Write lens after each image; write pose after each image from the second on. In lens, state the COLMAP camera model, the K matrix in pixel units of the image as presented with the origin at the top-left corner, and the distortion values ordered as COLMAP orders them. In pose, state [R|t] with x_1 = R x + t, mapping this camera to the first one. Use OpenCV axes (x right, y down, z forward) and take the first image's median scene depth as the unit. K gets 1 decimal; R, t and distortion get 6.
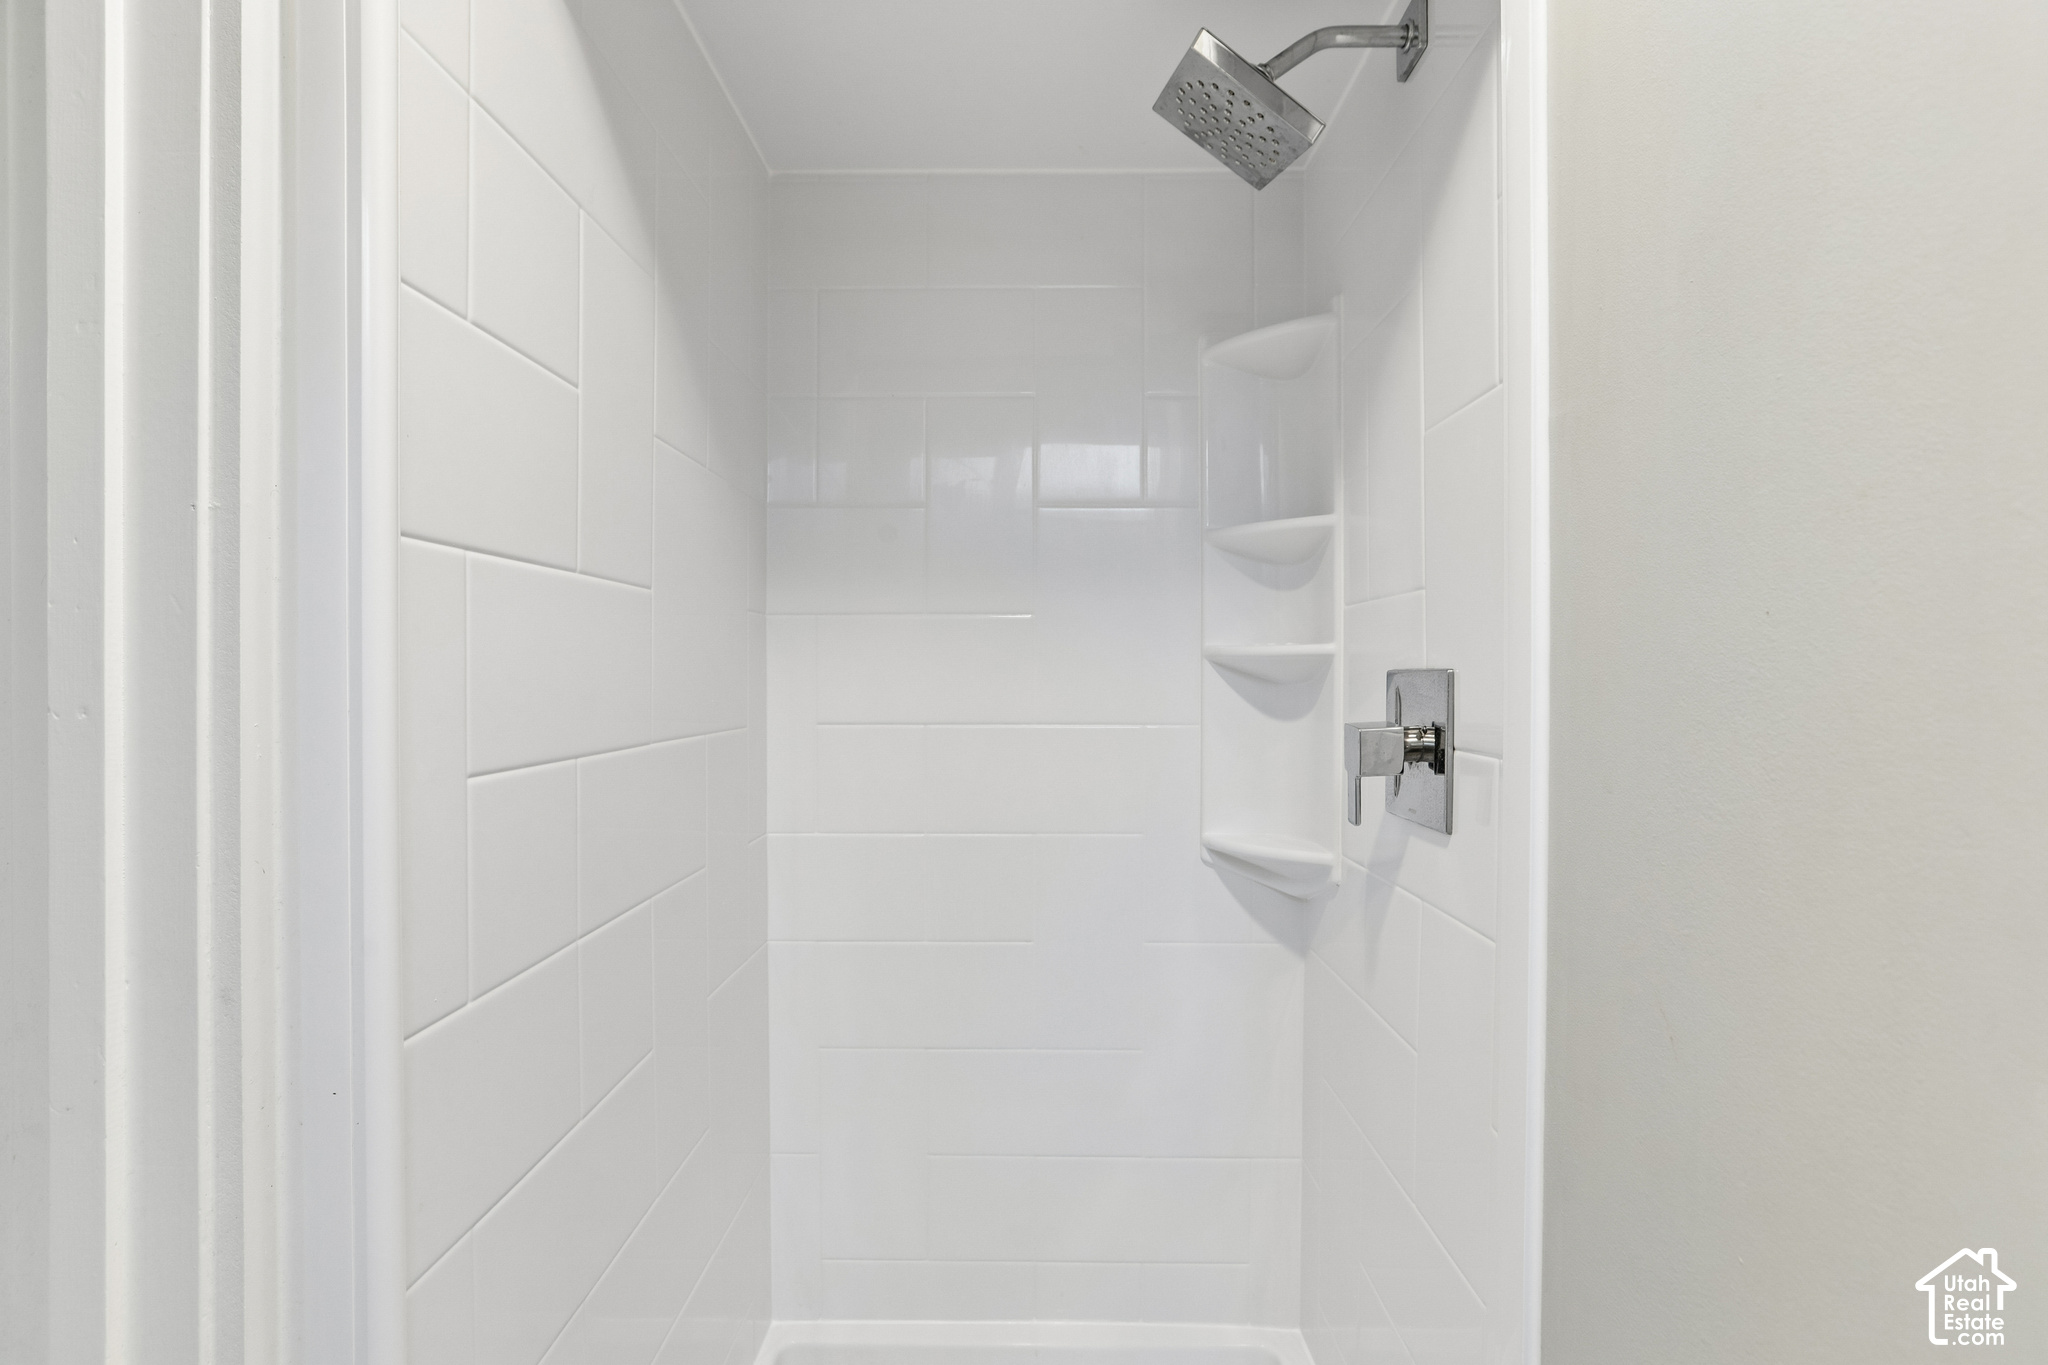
lens RADIAL K [[957.6, 0, 1025.8], [0, 957.6, 682.0], [0, 0, 1]] dist [-0.004273, 0.001849]
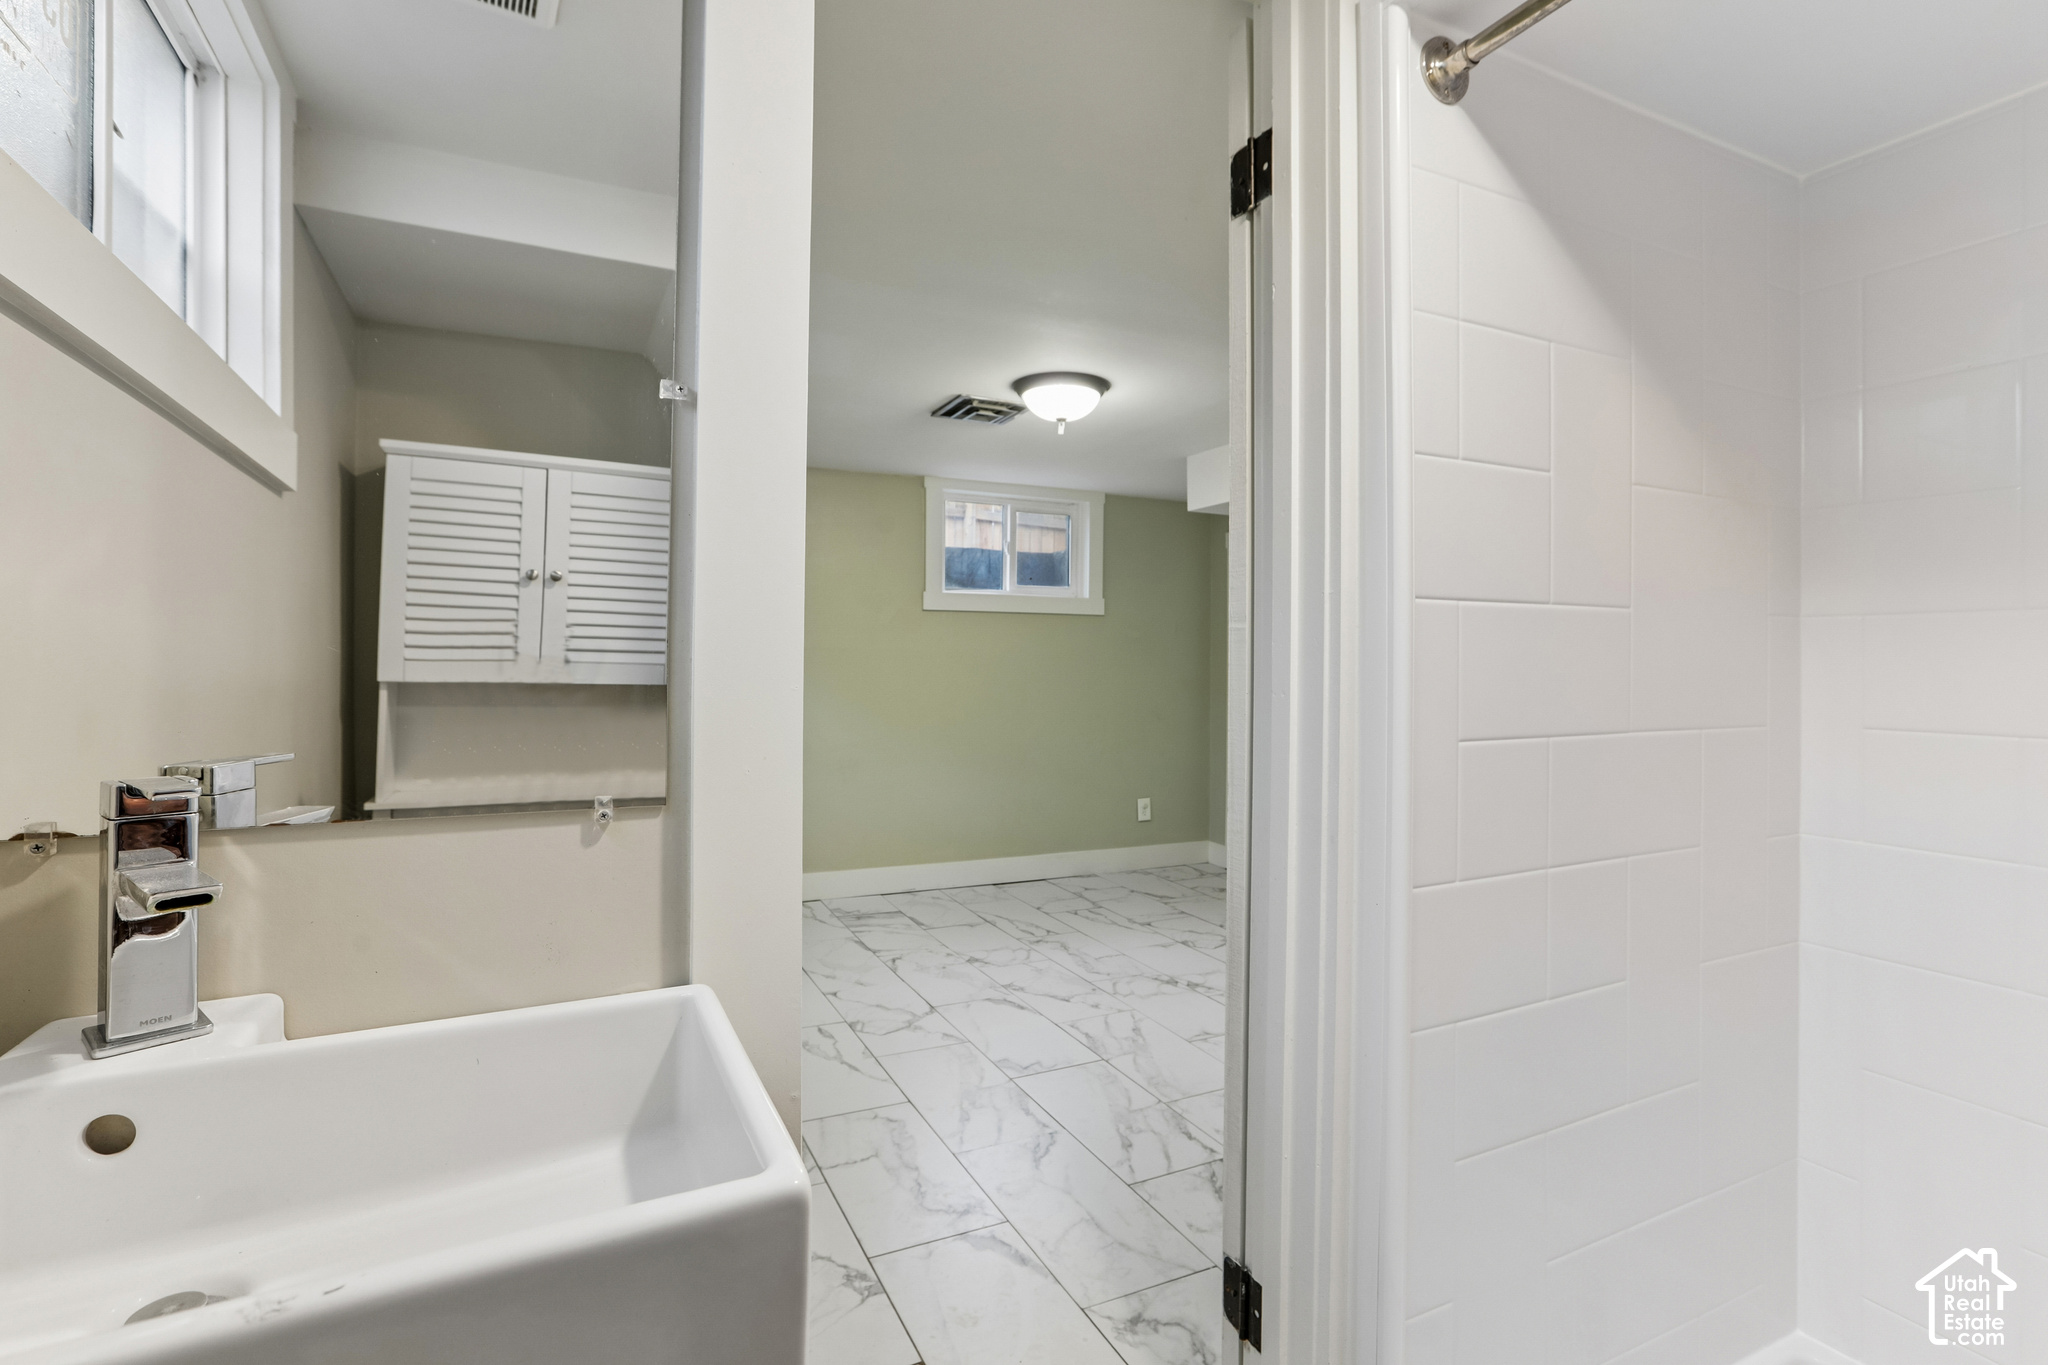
lens RADIAL K [[957.6, 0, 1011.1], [0, 957.6, 675.4], [0, 0, 1]] dist [-0.004273, 0.001849]
pose [[0.452681, 0.013330, -0.891573, 0.558030], [-0.010324, 0.999900, 0.009708, -0.021155], [0.891613, 0.004810, 0.452773, -0.437548]]
